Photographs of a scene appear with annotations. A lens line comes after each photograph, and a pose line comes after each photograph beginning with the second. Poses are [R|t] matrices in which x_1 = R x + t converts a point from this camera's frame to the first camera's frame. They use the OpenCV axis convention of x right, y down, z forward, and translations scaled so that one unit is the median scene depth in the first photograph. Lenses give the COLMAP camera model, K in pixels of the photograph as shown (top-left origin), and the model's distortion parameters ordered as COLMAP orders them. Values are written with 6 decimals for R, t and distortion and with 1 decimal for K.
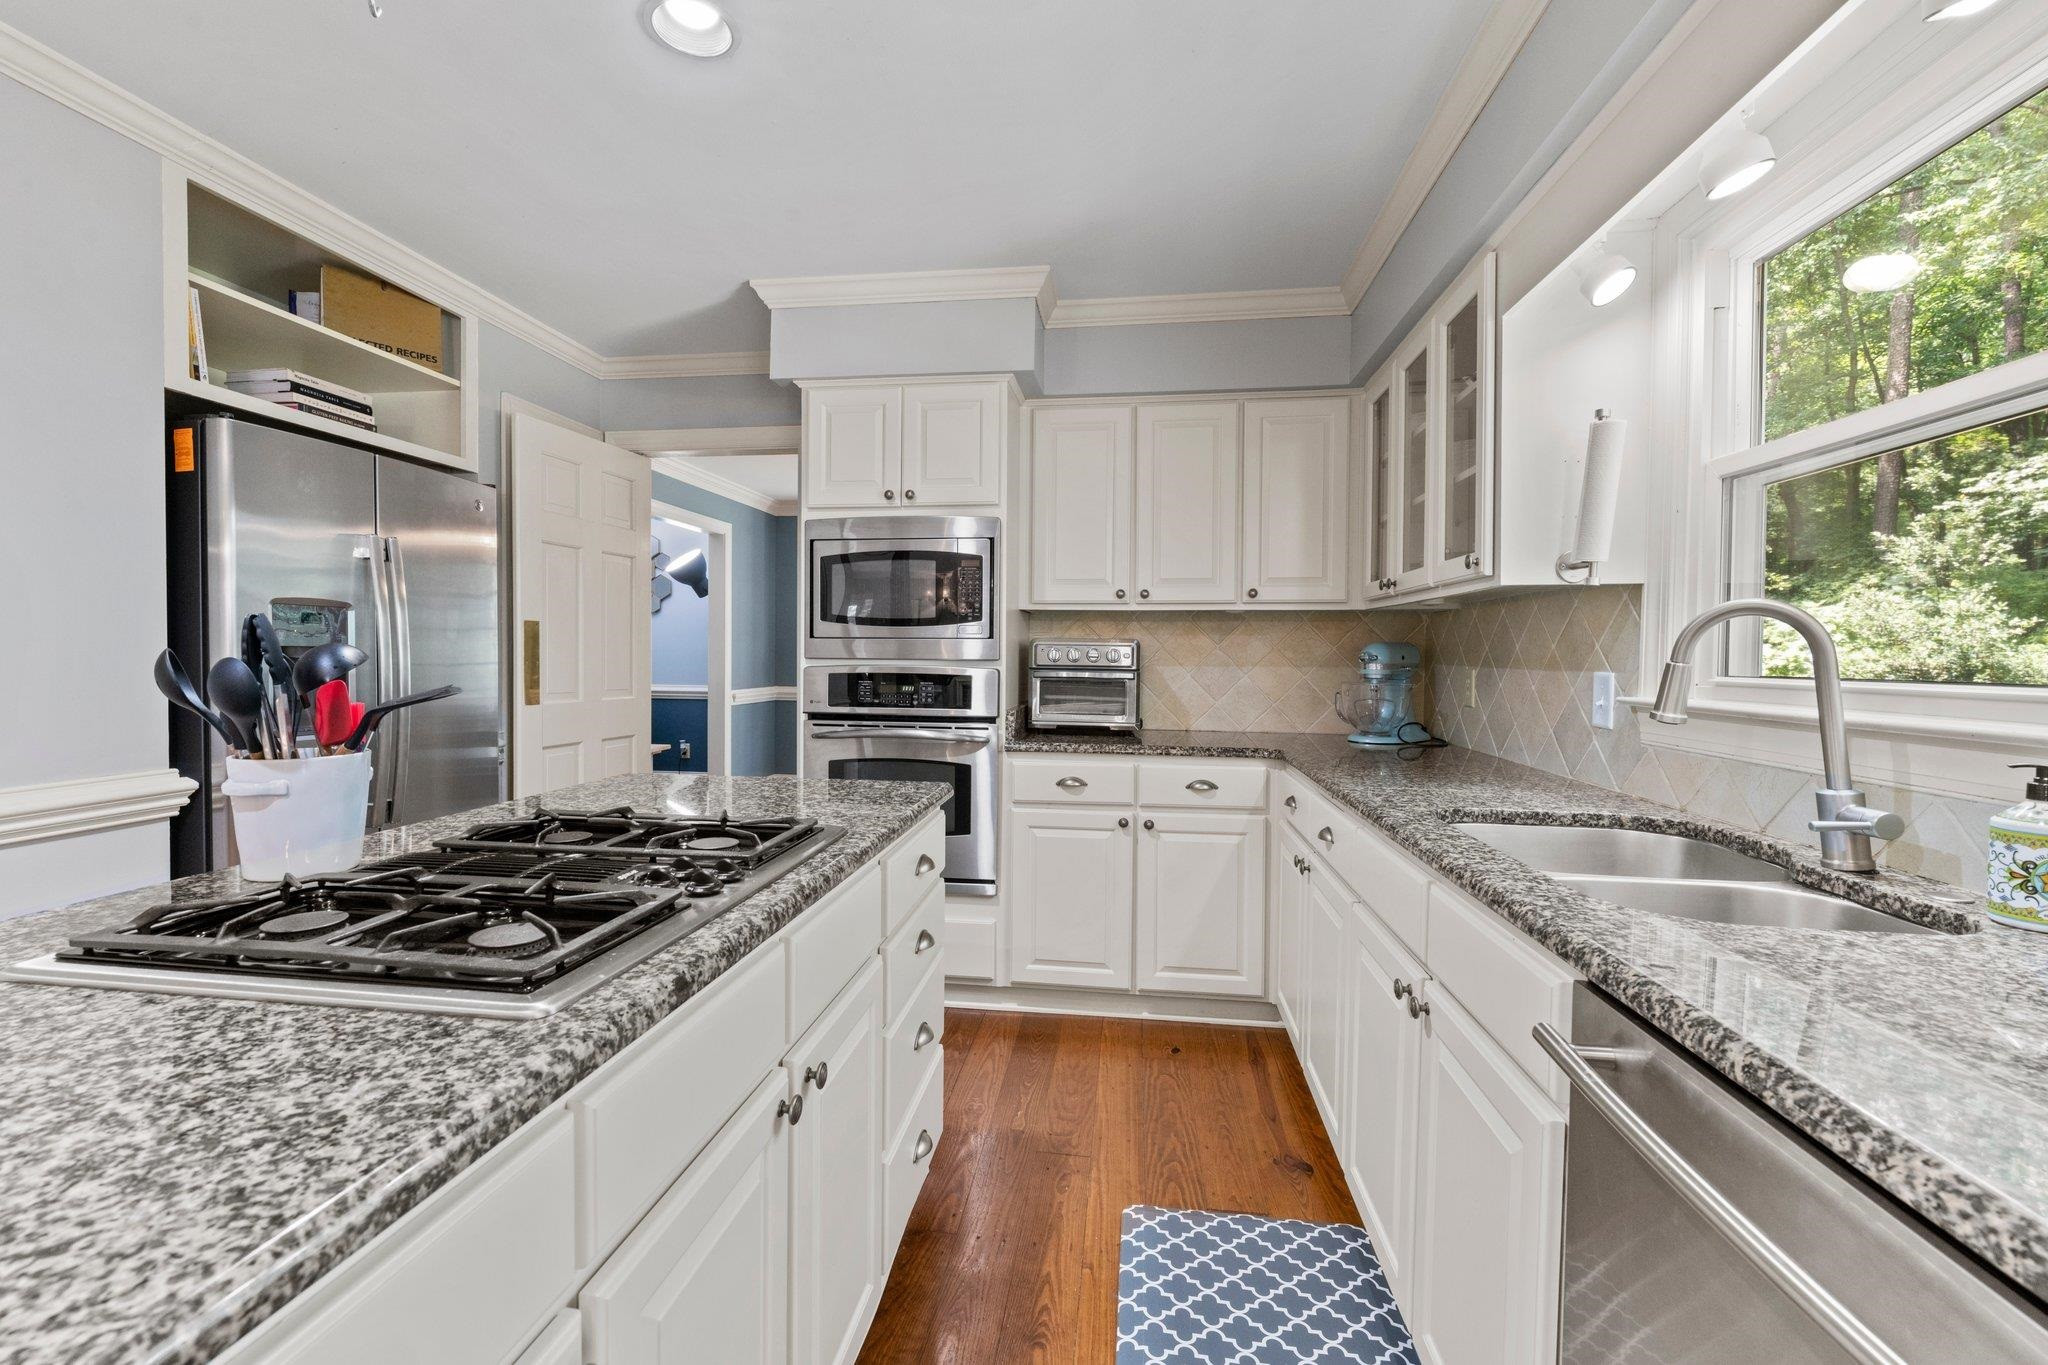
lens RADIAL K [[874.9, 0, 1018.3], [0, 874.9, 665.1], [0, 0, 1]] dist [0.001831, 0.000239]
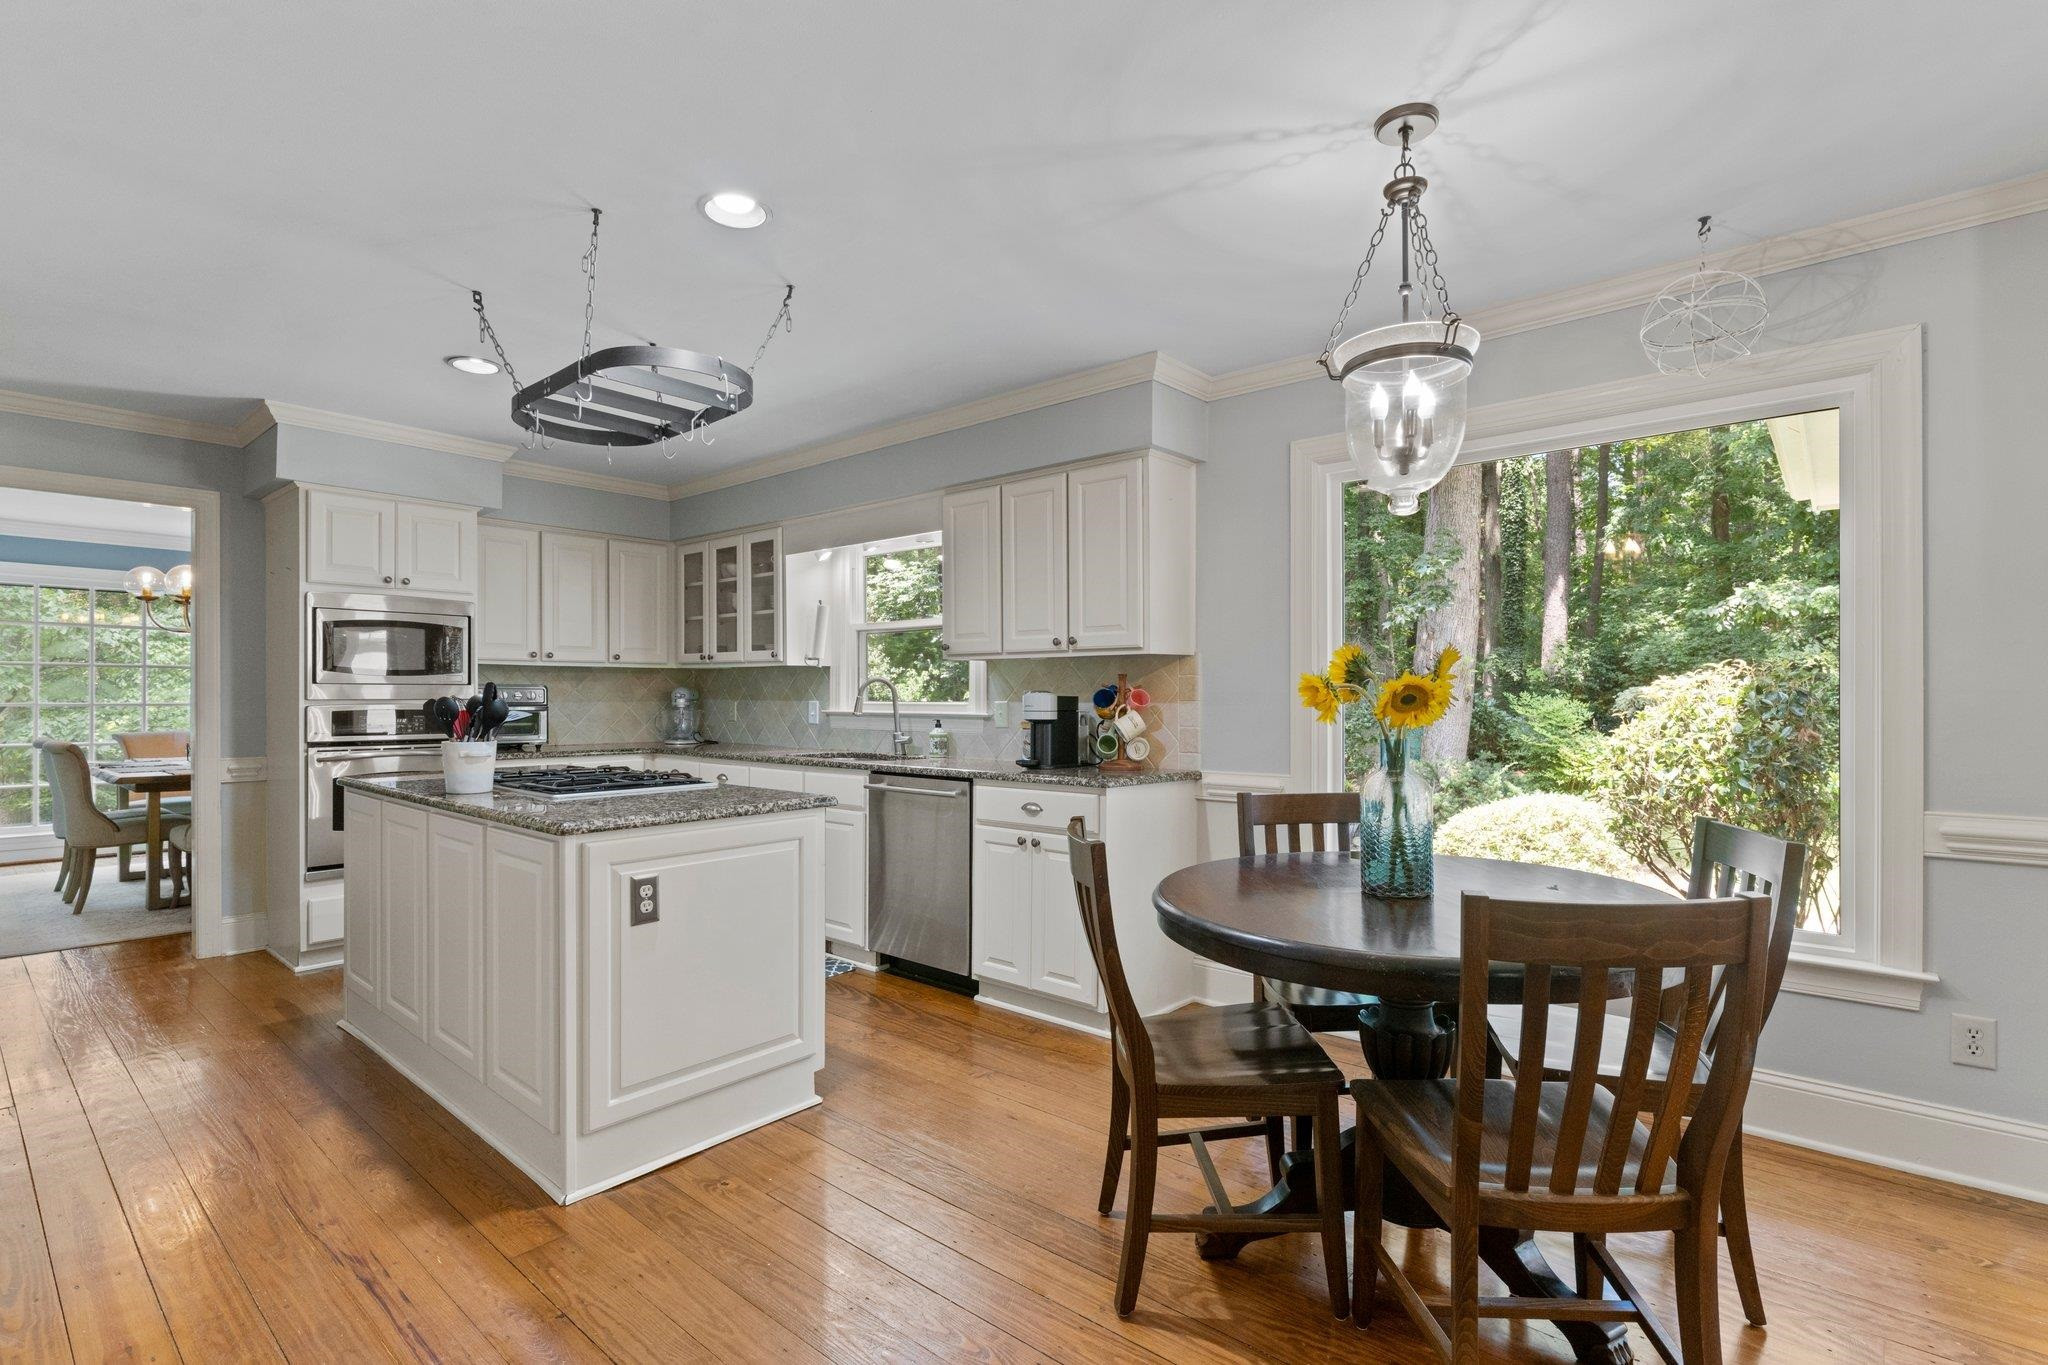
lens RADIAL K [[951.0, 0, 1018.6], [0, 951.0, 694.9], [0, 0, 1]] dist [-0.000663, -0.000045]
pose [[0.546494, -0.008679, 0.837418, -0.857249], [0.014296, 0.999897, 0.001033, -0.002062], [-0.837341, 0.011408, 0.546562, -0.640899]]
